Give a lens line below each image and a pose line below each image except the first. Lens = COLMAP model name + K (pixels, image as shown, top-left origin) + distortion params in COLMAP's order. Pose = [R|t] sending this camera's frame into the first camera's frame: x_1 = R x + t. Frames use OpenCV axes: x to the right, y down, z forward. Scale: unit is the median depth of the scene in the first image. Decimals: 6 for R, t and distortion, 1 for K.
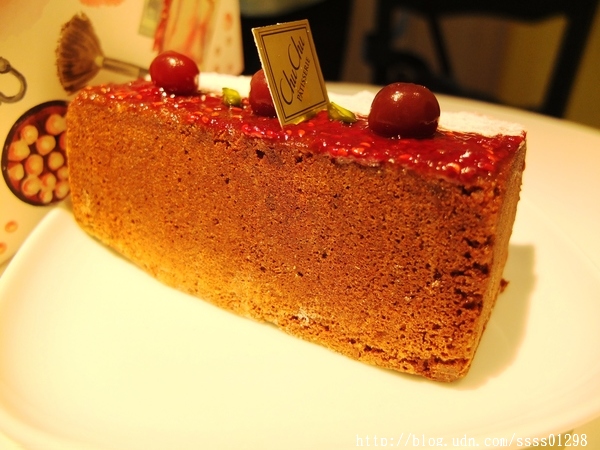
lens RADIAL K [[465.9, 0, 295.6], [0, 465.9, 199.9], [0, 0, 1]] dist [-0.043714, 0.021559]
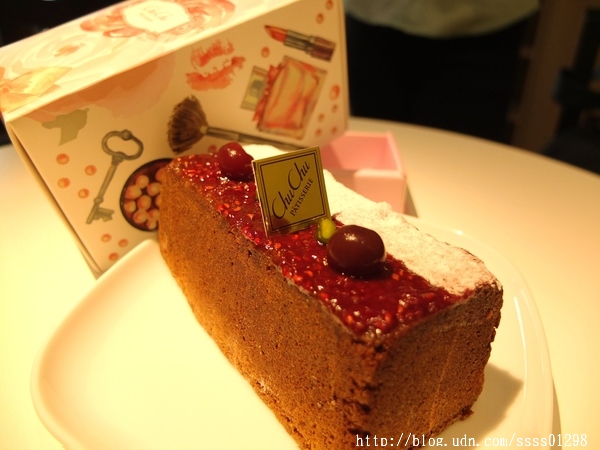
lens RADIAL K [[465.9, 0, 323.5], [0, 465.9, 197.4], [0, 0, 1]] dist [-0.043714, 0.021559]
pose [[0.921602, 0.193141, -0.336669, 0.477694], [-0.192184, 0.980680, 0.036512, -0.313537], [0.337217, 0.031053, 0.940915, -0.124079]]
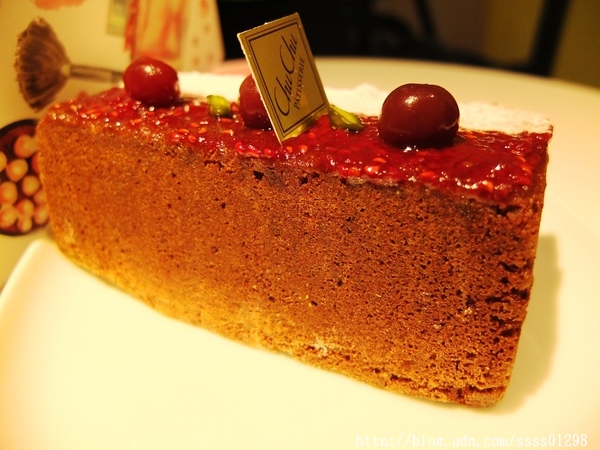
lens RADIAL K [[465.9, 0, 295.1], [0, 465.9, 201.8], [0, 0, 1]] dist [-0.043714, 0.021559]
pose [[0.996362, -0.083475, 0.017153, -0.024752], [0.082092, 0.994185, 0.069697, -0.098589], [-0.022871, -0.068035, 0.997421, 0.107446]]
